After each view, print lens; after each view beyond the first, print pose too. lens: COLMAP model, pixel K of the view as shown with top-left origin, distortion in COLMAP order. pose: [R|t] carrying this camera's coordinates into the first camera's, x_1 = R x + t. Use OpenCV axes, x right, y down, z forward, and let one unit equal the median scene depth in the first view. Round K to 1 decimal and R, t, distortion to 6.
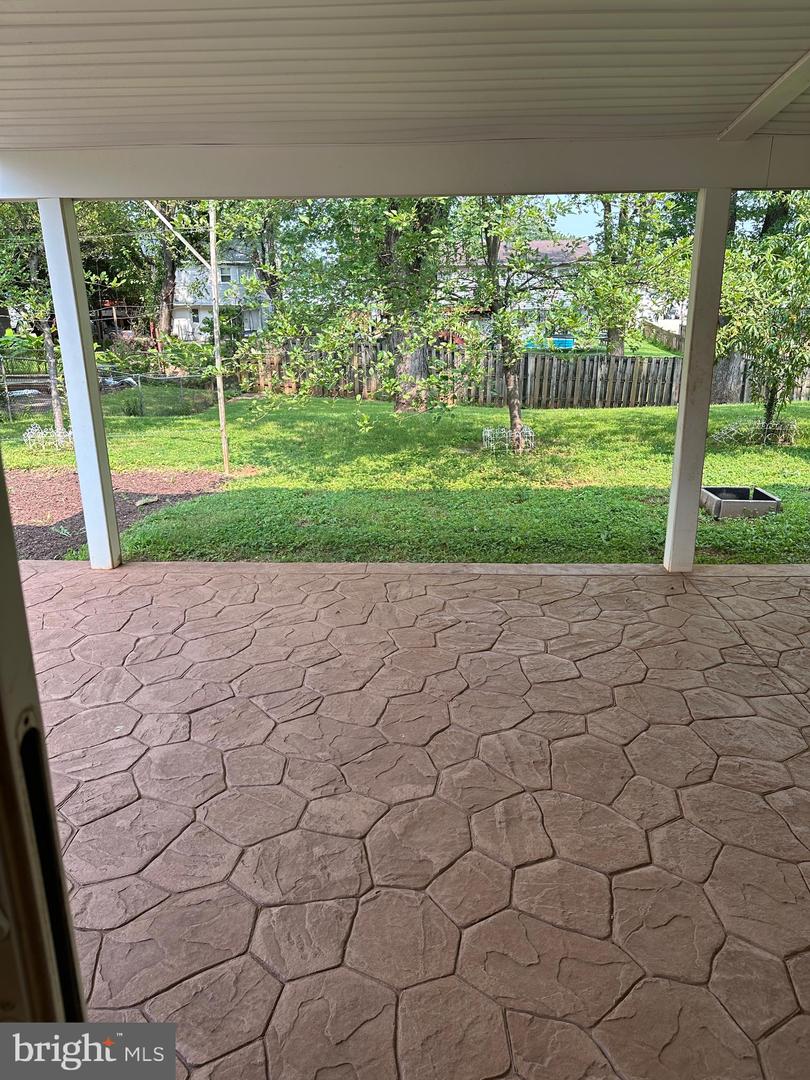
lens RADIAL K [[757.4, 0, 405.0], [0, 757.4, 540.0], [0, 0, 1]] dist [0.120651, -0.190647]
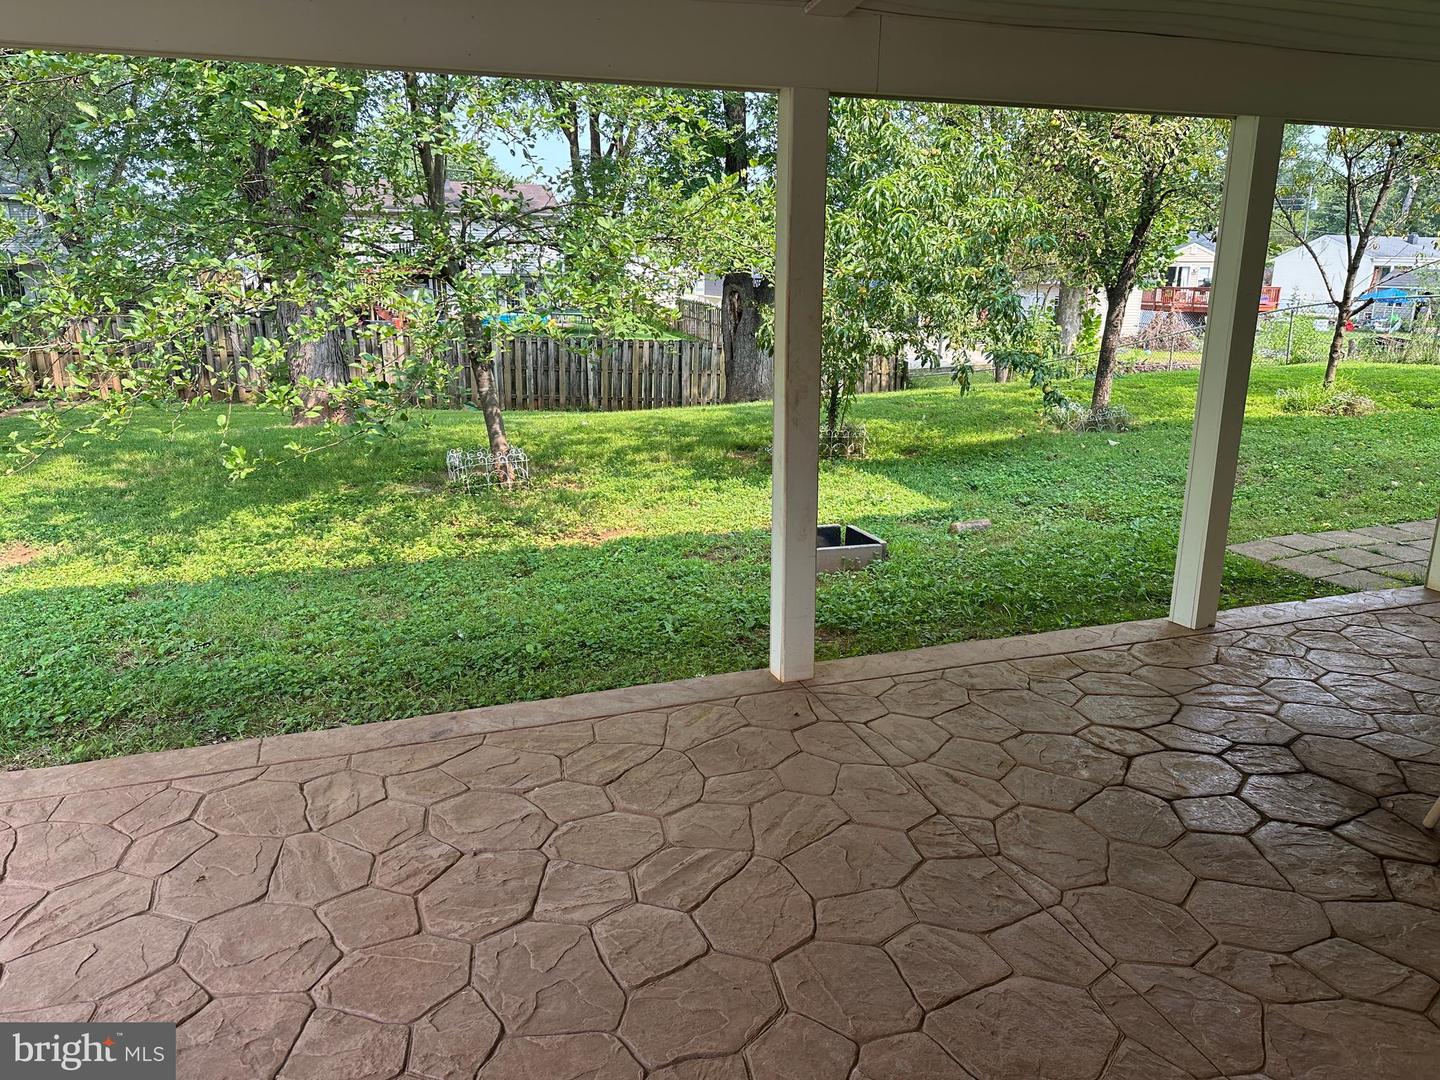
lens RADIAL K [[1009.8, 0, 719.7], [0, 1009.8, 532.7], [0, 0, 1]] dist [0.120651, -0.190647]
pose [[0.929057, -0.080477, 0.361077, 0.000206], [0.096691, 0.994947, -0.027033, -0.042237], [-0.357077, 0.060028, 0.932144, 0.143426]]
